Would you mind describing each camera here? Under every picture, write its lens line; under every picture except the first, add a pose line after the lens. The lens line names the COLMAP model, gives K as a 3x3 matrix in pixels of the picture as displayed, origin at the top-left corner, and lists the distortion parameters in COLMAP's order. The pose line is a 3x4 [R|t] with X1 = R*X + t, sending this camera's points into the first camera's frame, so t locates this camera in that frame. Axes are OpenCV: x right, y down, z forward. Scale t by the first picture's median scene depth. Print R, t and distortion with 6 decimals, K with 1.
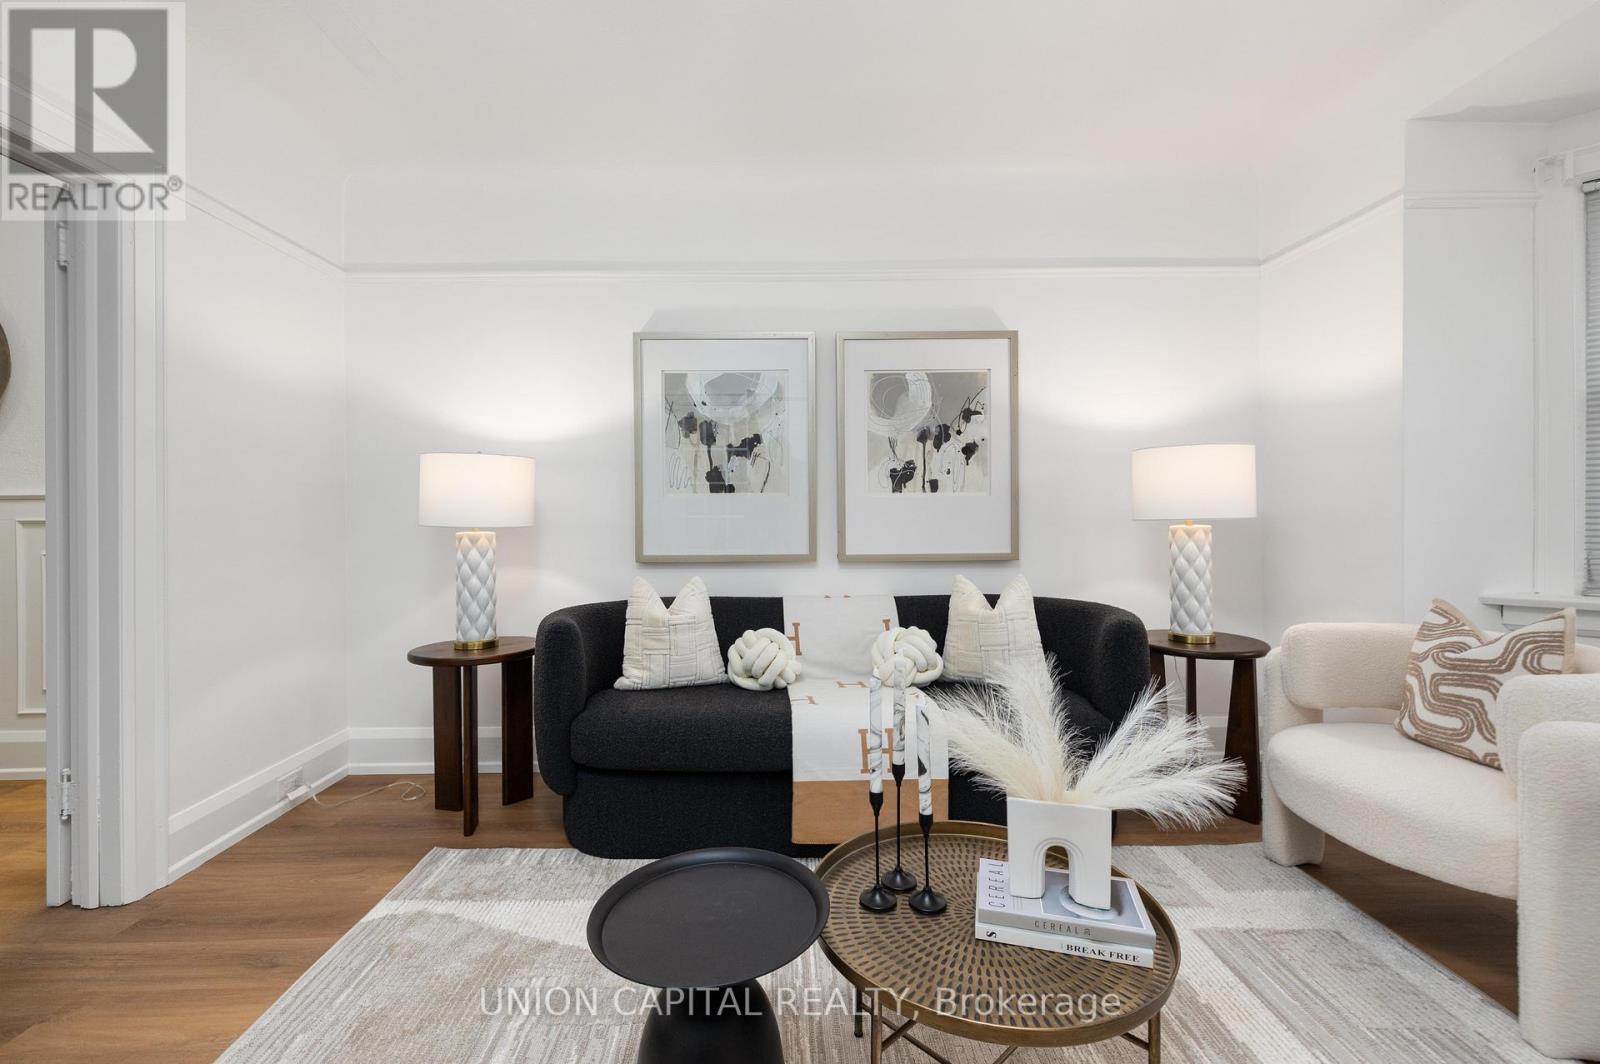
lens RADIAL K [[721.3, 0, 836.3], [0, 721.3, 514.9], [0, 0, 1]] dist [0.021849, 0.000067]
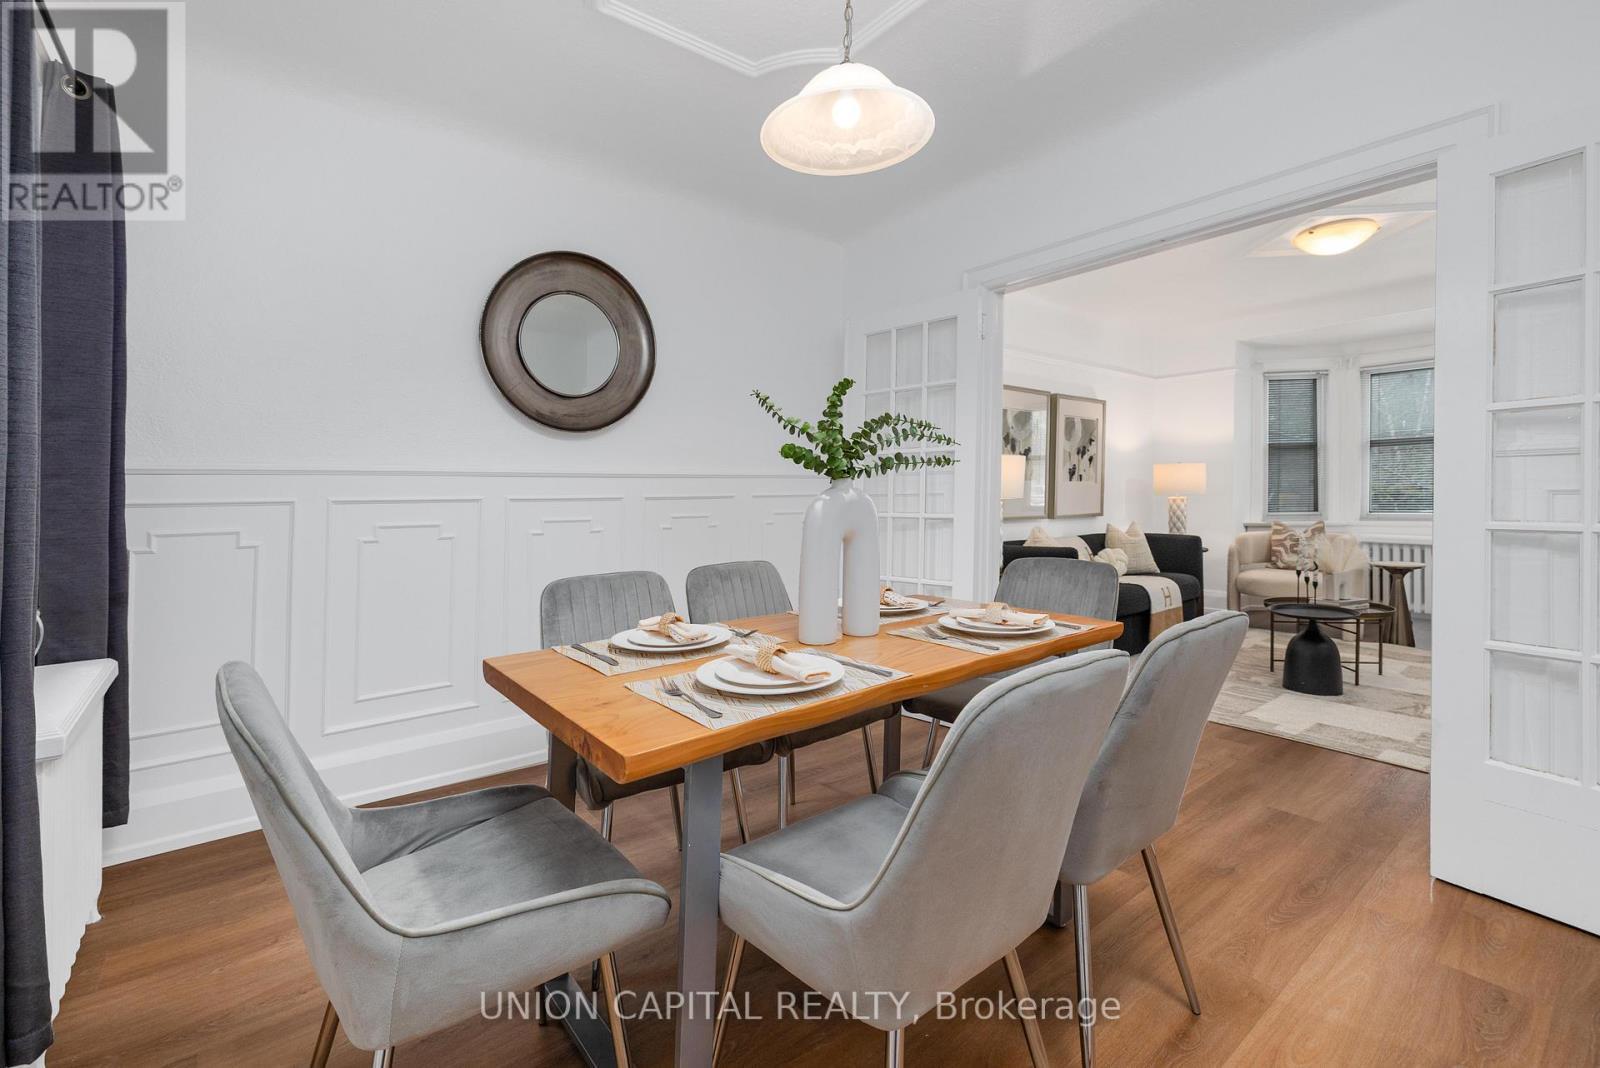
lens RADIAL K [[680.4, 0, 775.6], [0, 680.4, 526.1], [0, 0, 1]] dist [-0.015153, 0.000026]
pose [[0.791910, -0.031707, 0.609814, -1.608681], [0.007476, 0.999080, 0.042238, 0.005878], [-0.610592, -0.028890, 0.791418, 0.066633]]
